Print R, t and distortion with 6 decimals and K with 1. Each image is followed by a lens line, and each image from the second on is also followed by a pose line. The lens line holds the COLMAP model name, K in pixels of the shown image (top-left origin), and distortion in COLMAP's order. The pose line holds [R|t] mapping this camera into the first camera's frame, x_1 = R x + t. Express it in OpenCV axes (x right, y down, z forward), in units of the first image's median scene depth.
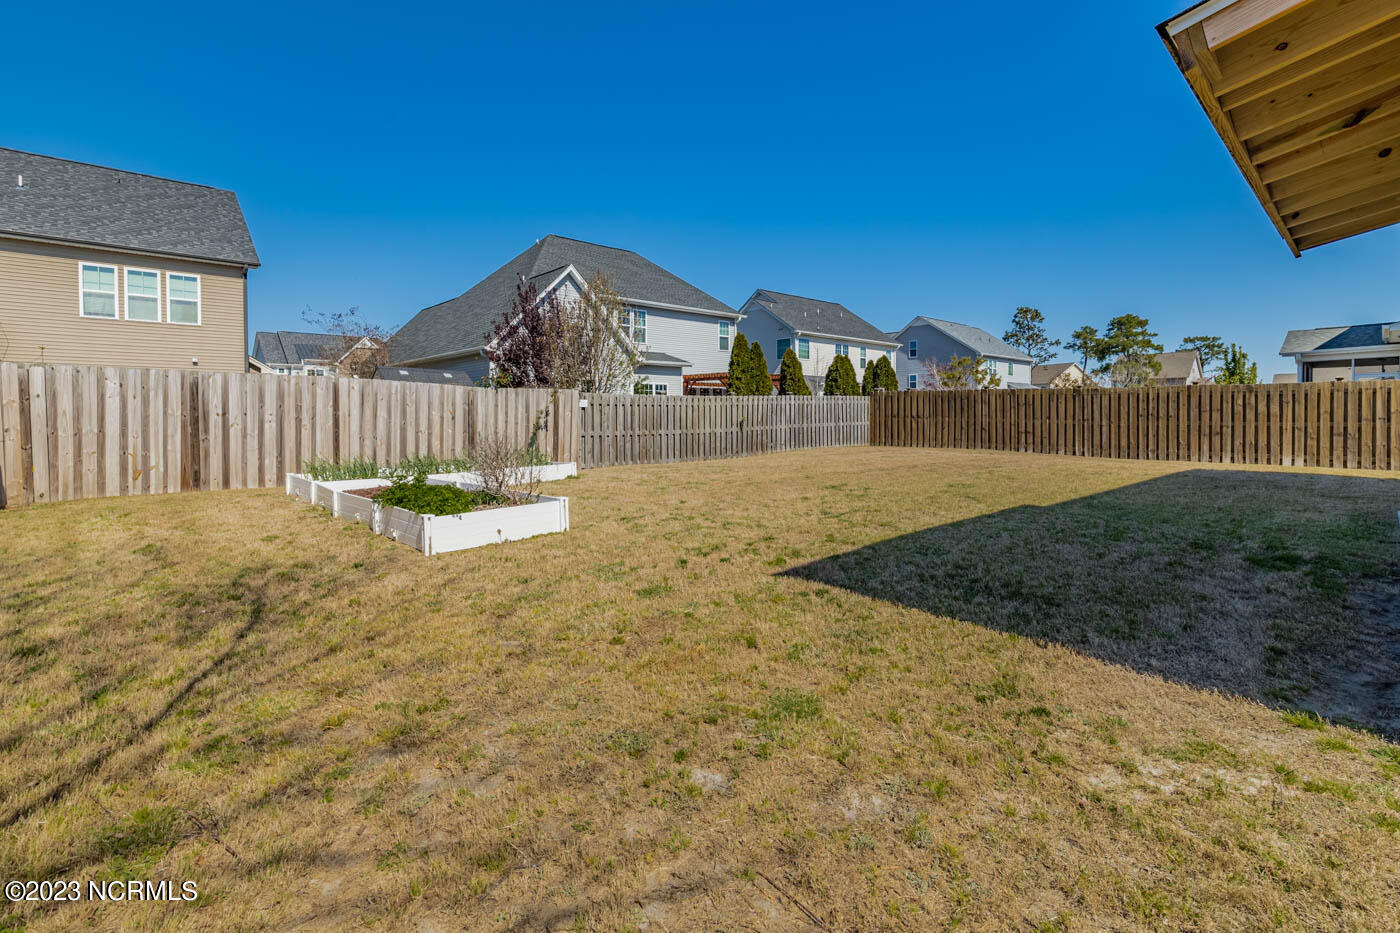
lens RADIAL K [[682.0, 0, 646.1], [0, 682.0, 431.6], [0, 0, 1]] dist [0.013644, -0.003583]
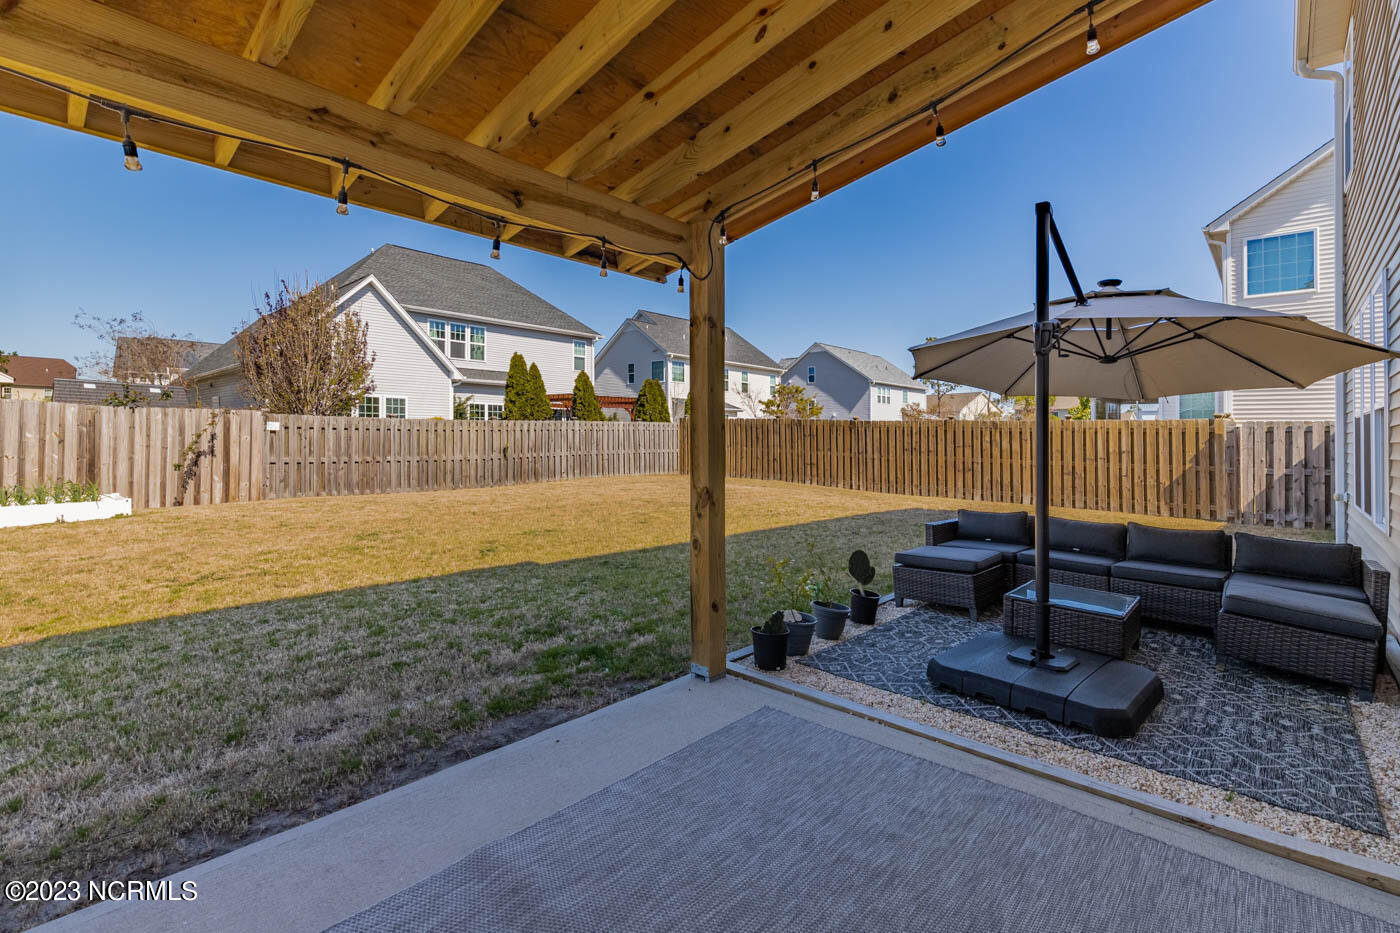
lens RADIAL K [[682.0, 0, 684.0], [0, 682.0, 425.7], [0, 0, 1]] dist [0.013644, -0.003583]
pose [[0.996930, 0.020685, 0.075516, 0.282759], [-0.018012, 0.999193, -0.035910, -0.014271], [-0.076197, 0.034440, 0.996498, 0.047493]]
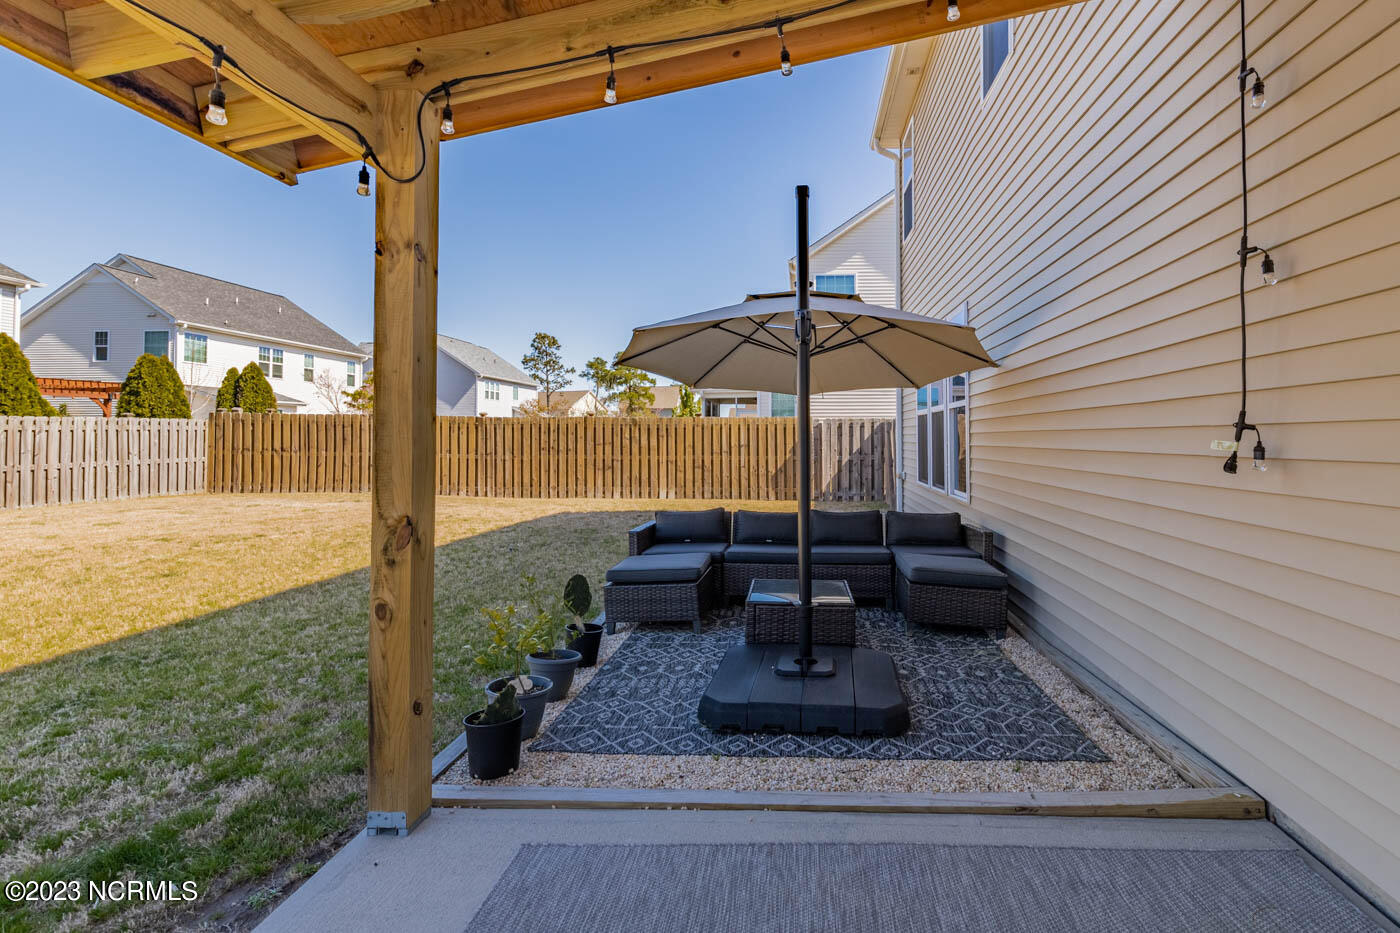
lens RADIAL K [[682.0, 0, 800.0], [0, 682.0, 405.5], [0, 0, 1]] dist [0.013644, -0.003583]
pose [[0.691850, 0.038054, 0.721037, 0.261118], [0.012880, 0.997801, -0.065020, -0.014726], [-0.721926, 0.054271, 0.689839, 0.116478]]
